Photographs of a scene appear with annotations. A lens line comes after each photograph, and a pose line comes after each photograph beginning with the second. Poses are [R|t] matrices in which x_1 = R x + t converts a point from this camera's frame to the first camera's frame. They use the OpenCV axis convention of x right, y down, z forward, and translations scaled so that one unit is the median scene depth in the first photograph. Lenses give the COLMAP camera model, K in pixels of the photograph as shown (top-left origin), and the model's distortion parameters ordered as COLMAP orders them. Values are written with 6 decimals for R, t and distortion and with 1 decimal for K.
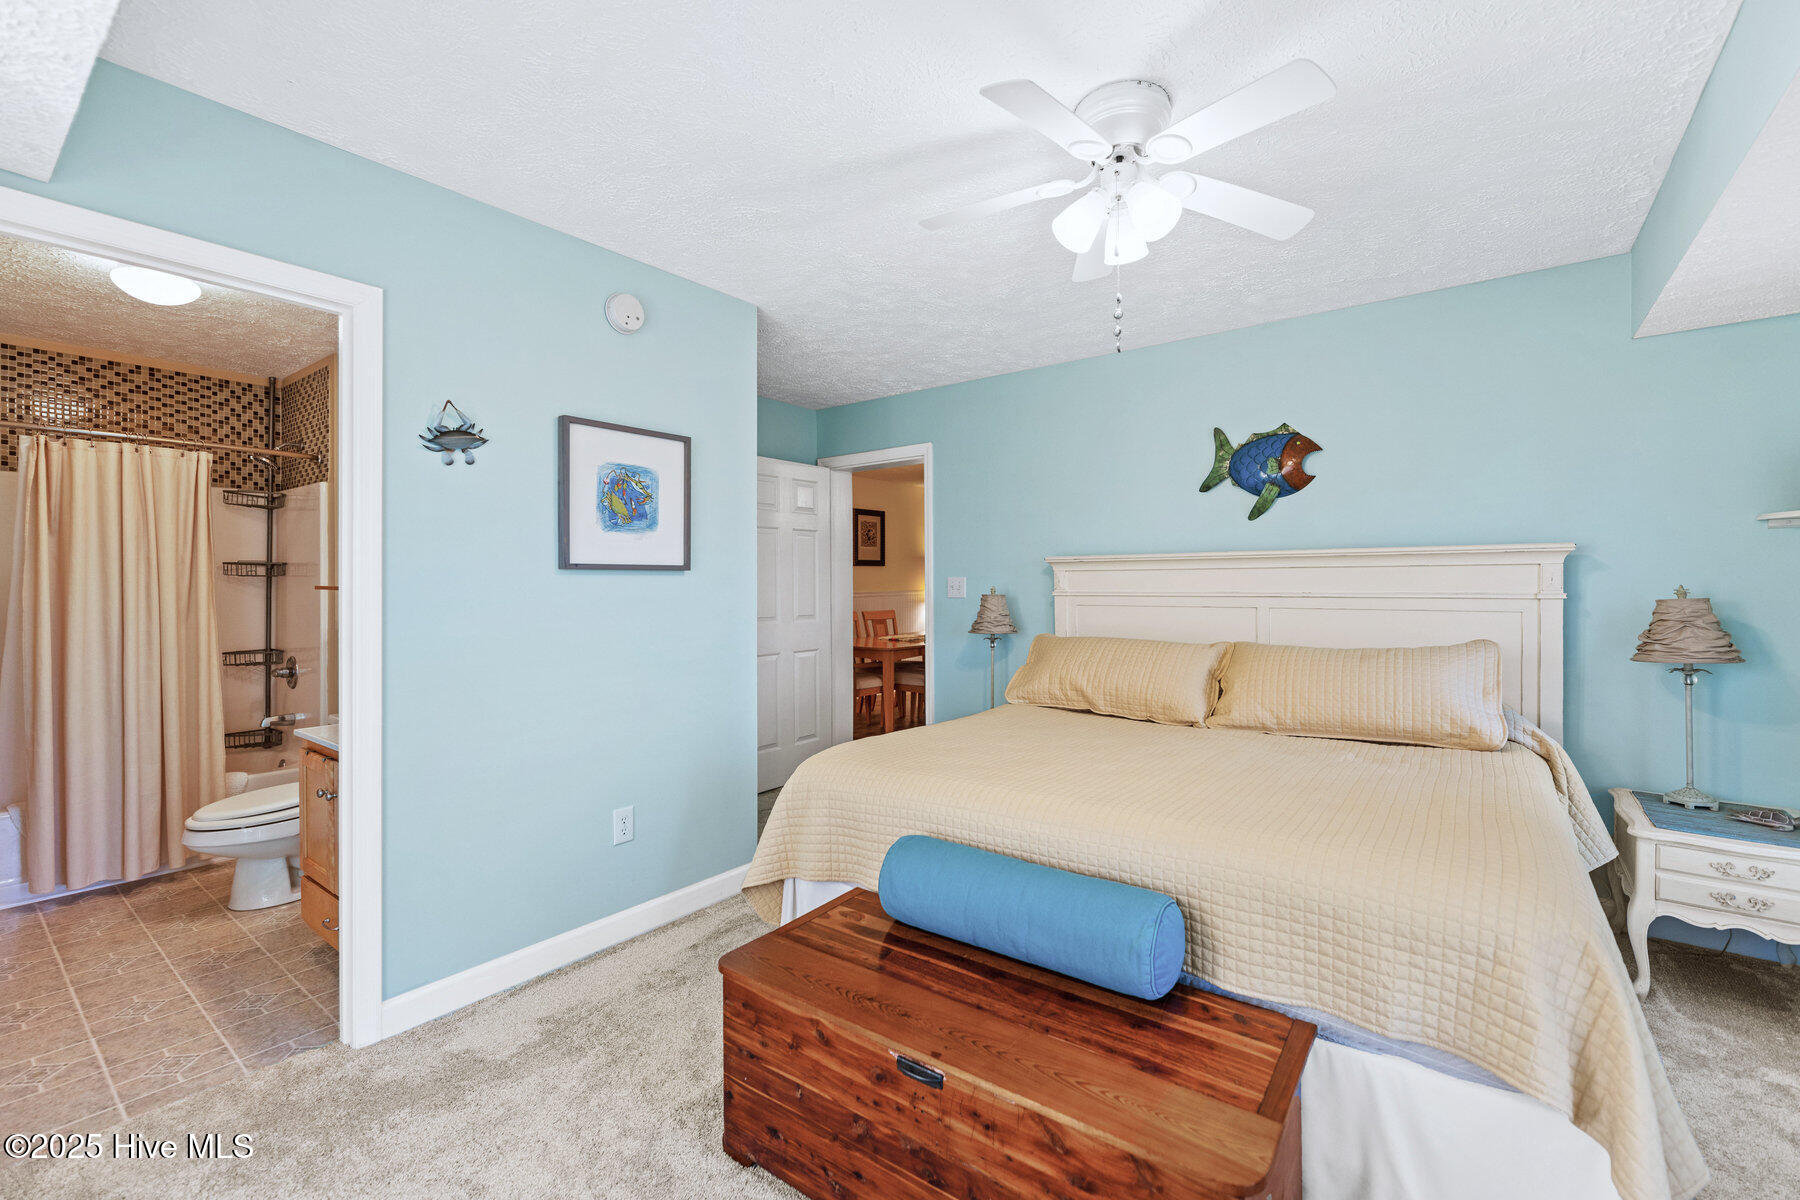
lens RADIAL K [[755.8, 0, 894.2], [0, 755.8, 585.6], [0, 0, 1]] dist [-0.001556, -0.000157]
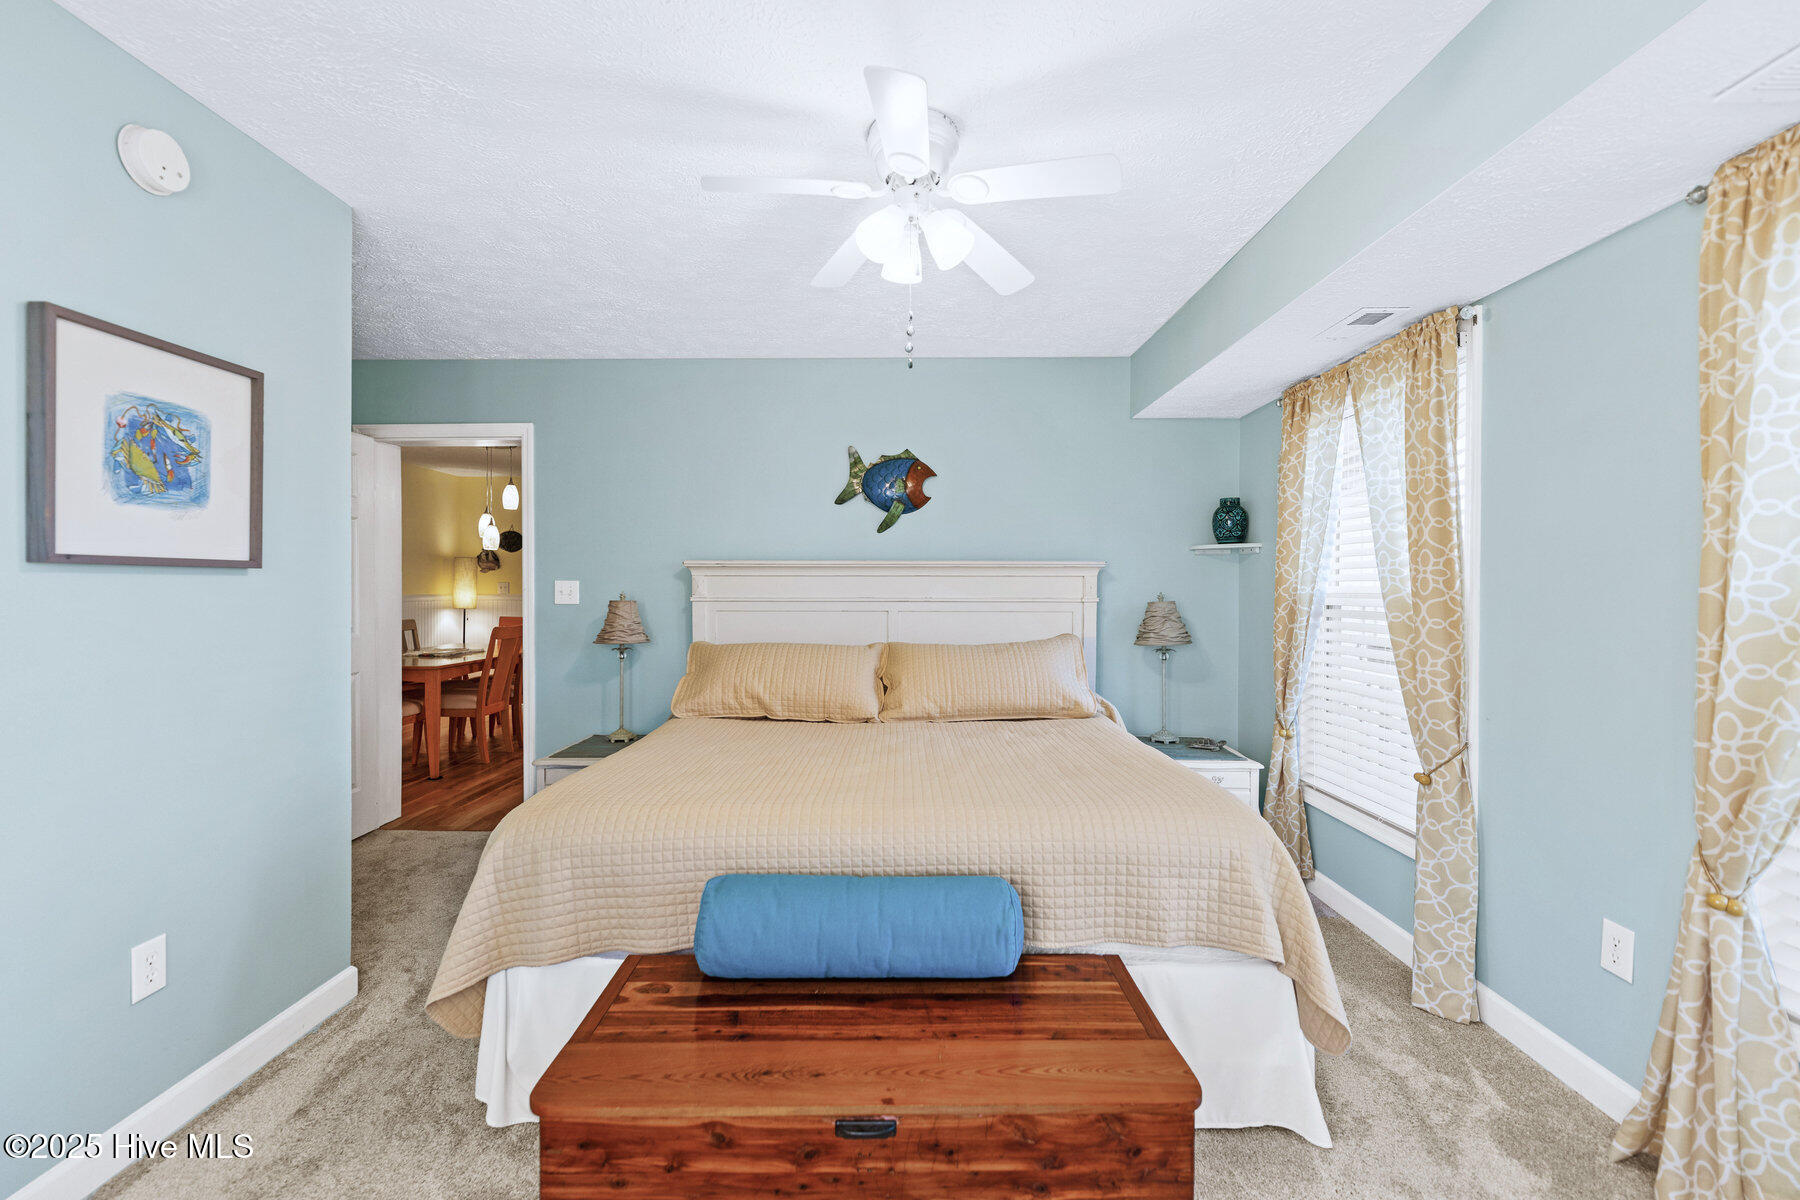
lens RADIAL K [[755.8, 0, 891.1], [0, 755.8, 594.1], [0, 0, 1]] dist [-0.001556, -0.000157]
pose [[0.805705, -0.000266, 0.592317, -0.326297], [-0.003380, 0.999982, 0.005048, -0.003212], [-0.592308, -0.006069, 0.805689, 0.170906]]
